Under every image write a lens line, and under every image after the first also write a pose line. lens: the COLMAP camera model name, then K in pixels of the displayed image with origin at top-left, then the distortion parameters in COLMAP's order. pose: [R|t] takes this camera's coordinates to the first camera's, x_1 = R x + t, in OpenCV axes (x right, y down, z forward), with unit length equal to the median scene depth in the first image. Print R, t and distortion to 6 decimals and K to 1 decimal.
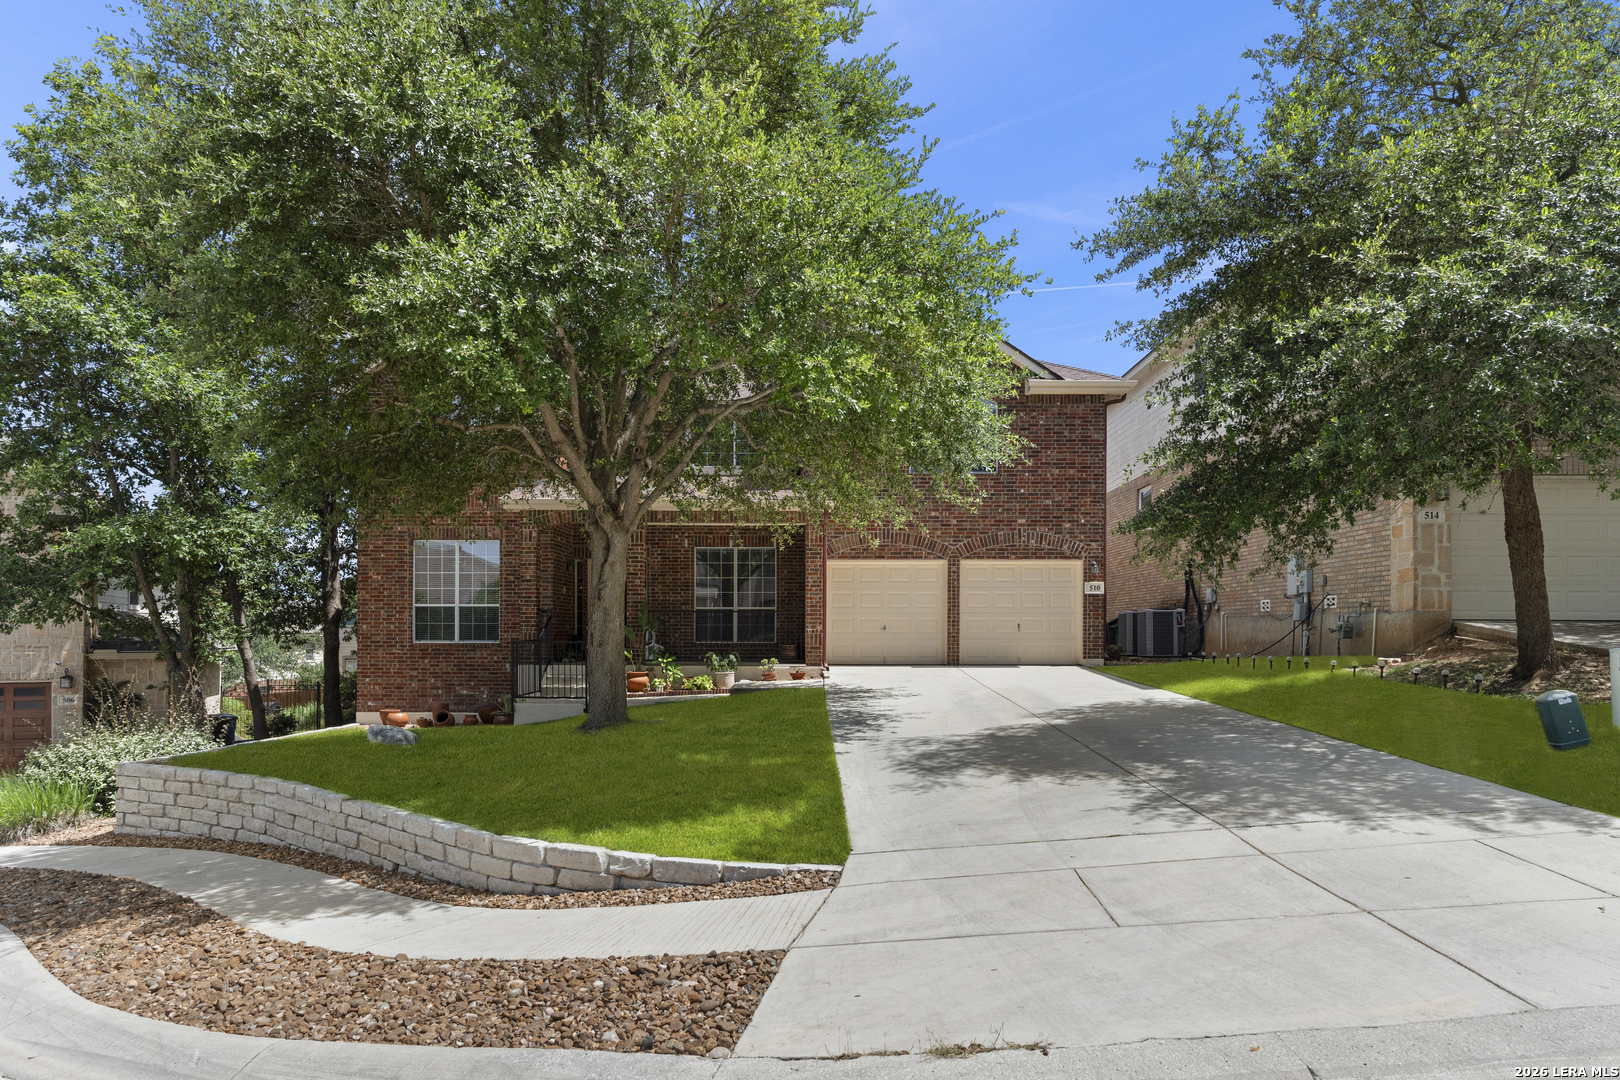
lens RADIAL K [[985.8, 0, 791.7], [0, 985.8, 504.4], [0, 0, 1]] dist [-0.006528, 0.000851]
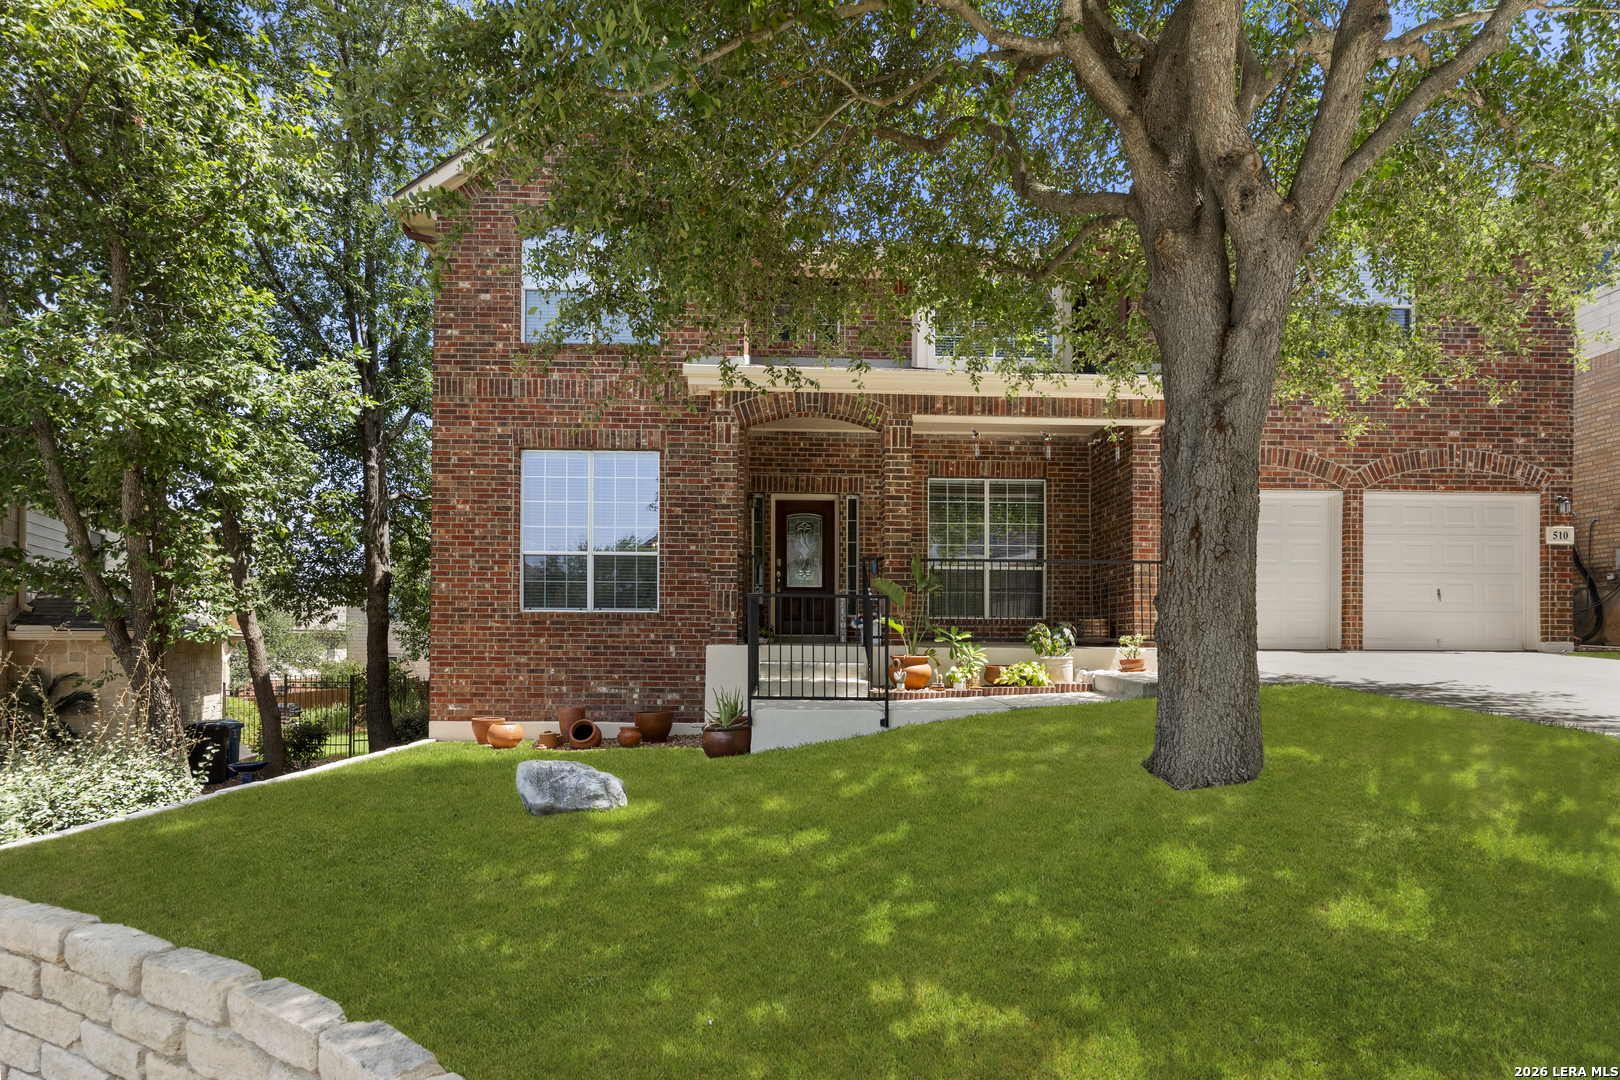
lens RADIAL K [[891.4, 0, 811.5], [0, 891.4, 532.8], [0, 0, 1]] dist [-0.004953, -0.000322]
pose [[0.999011, 0.010347, 0.043240, -0.223620], [-0.010766, 0.999897, 0.009484, 0.082710], [-0.043137, -0.009940, 0.999020, 0.421634]]
